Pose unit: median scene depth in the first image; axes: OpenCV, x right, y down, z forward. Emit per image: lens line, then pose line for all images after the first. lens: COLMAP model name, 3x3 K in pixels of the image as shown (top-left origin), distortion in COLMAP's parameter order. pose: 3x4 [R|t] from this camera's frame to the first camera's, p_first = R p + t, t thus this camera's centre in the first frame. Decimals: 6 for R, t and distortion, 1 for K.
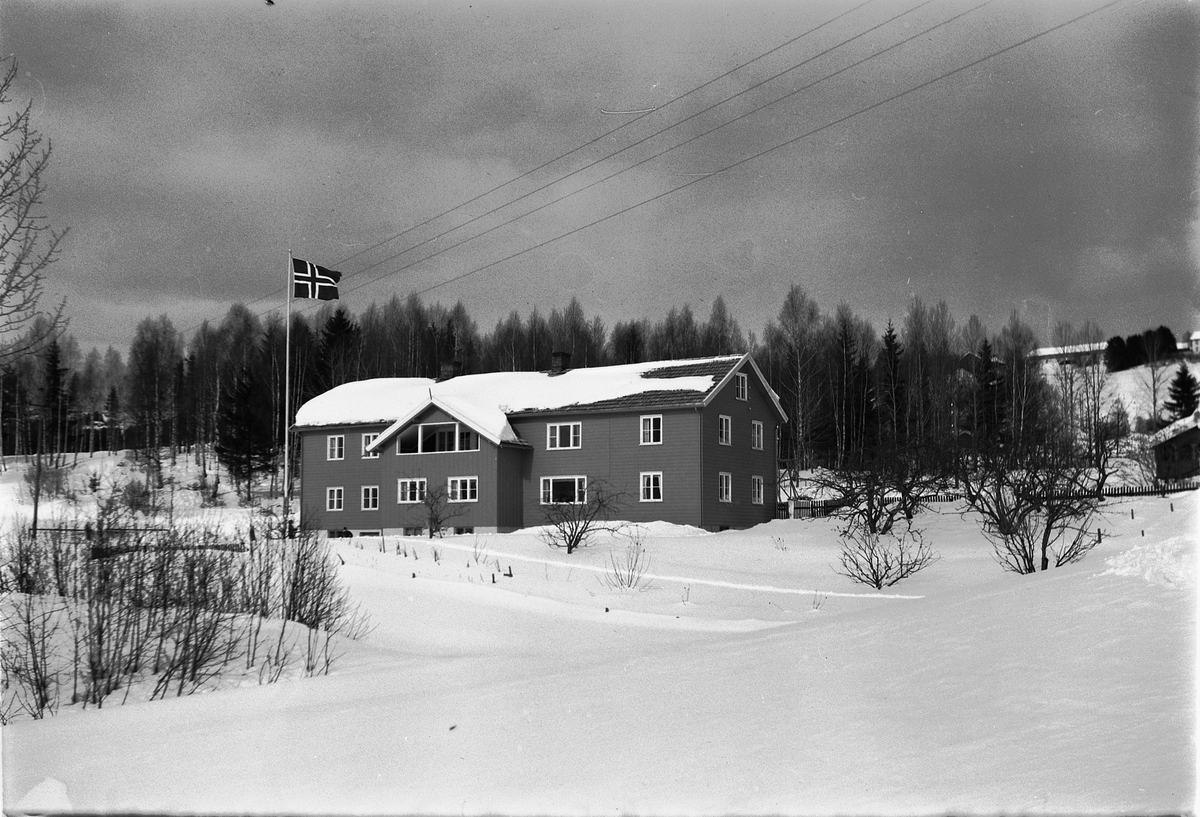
lens RADIAL K [[1438.5, 0, 562.3], [0, 1438.5, 406.7], [0, 0, 1]] dist [0.016958, 0.081508]
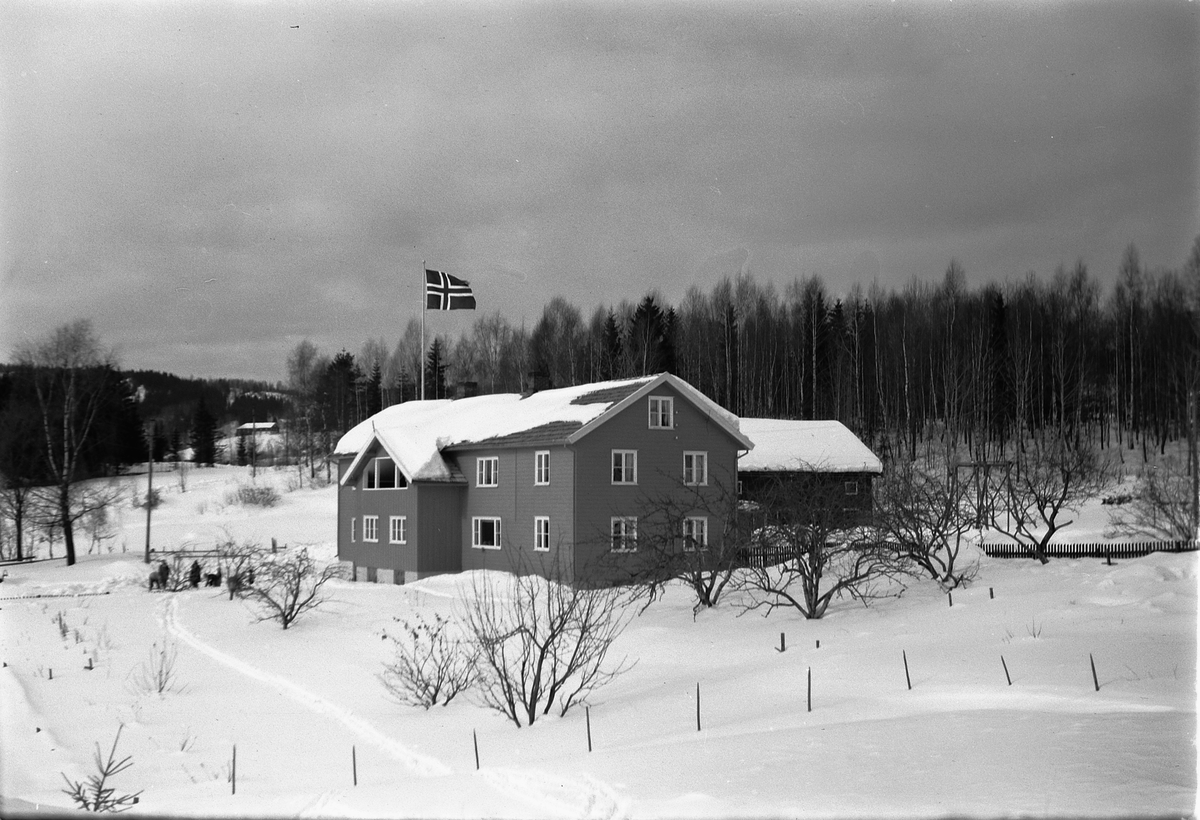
lens RADIAL K [[1443.9, 0, 580.9], [0, 1443.9, 411.5], [0, 0, 1]] dist [0.037879, 0.013581]
pose [[0.897446, -0.026412, -0.440333, 0.451245], [0.043484, 0.998641, 0.028725, -0.040660], [0.438975, -0.044926, 0.897375, 0.217443]]
